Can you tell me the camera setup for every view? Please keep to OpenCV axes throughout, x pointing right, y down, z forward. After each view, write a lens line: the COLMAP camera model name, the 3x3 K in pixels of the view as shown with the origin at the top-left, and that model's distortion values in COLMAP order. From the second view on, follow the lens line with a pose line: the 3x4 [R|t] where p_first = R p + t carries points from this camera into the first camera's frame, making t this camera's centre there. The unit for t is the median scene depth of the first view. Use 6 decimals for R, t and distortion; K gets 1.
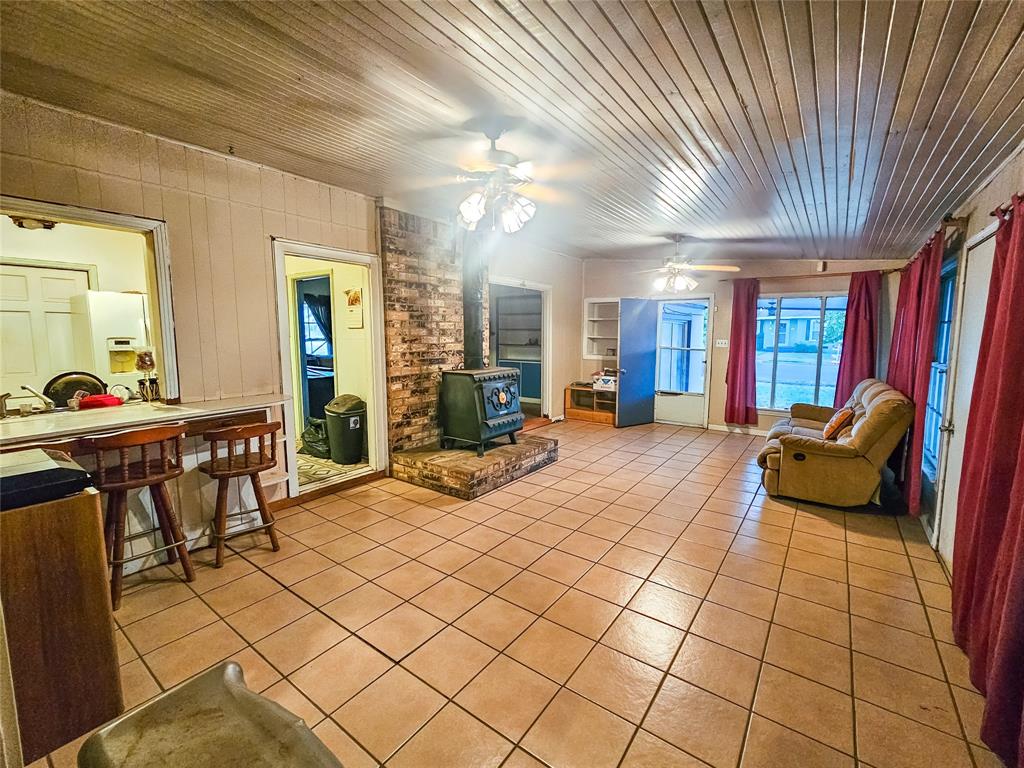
lens RADIAL K [[428.2, 0, 514.1], [0, 428.2, 380.7], [0, 0, 1]] dist [-0.000378, -0.000145]
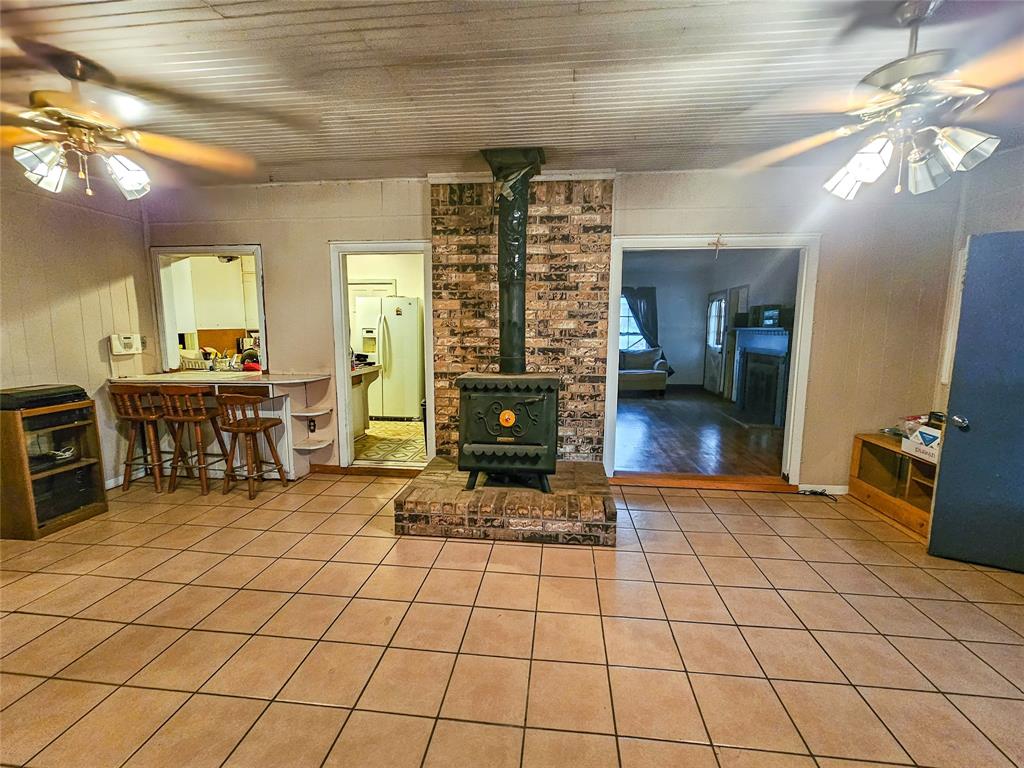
lens RADIAL K [[428.2, 0, 514.1], [0, 428.2, 380.7], [0, 0, 1]] dist [-0.000378, -0.000145]
pose [[0.510382, 0.107607, -0.853189, 0.558596], [-0.100335, 0.992815, 0.065196, -0.065474], [0.854074, 0.052330, 0.517512, 0.649674]]
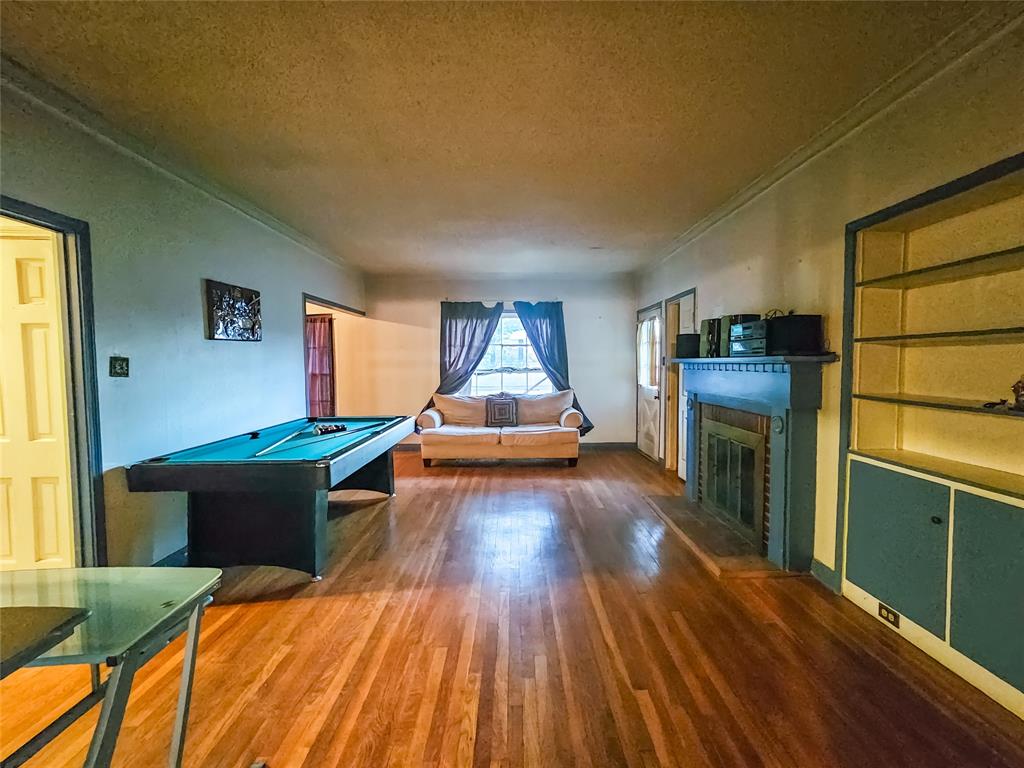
lens RADIAL K [[428.2, 0, 514.1], [0, 428.2, 380.7], [0, 0, 1]] dist [-0.000378, -0.000145]
pose [[0.606332, 0.028033, -0.794717, 0.091102], [-0.081129, 0.996345, -0.026752, -0.144434], [0.791062, 0.080695, 0.606390, 1.375612]]
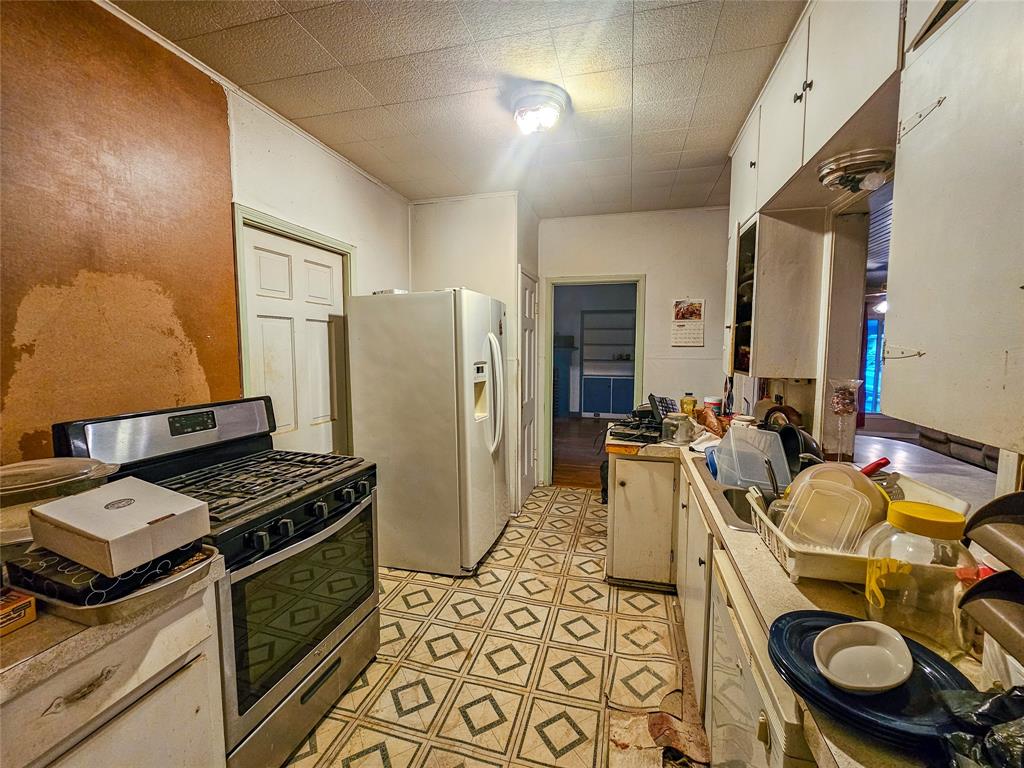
lens RADIAL K [[428.2, 0, 514.1], [0, 428.2, 380.7], [0, 0, 1]] dist [-0.000378, -0.000145]
pose [[0.929698, -0.027063, 0.367326, -1.103515], [0.037448, 0.999074, -0.021171, -0.049926], [-0.366413, 0.033438, 0.929851, 0.354672]]
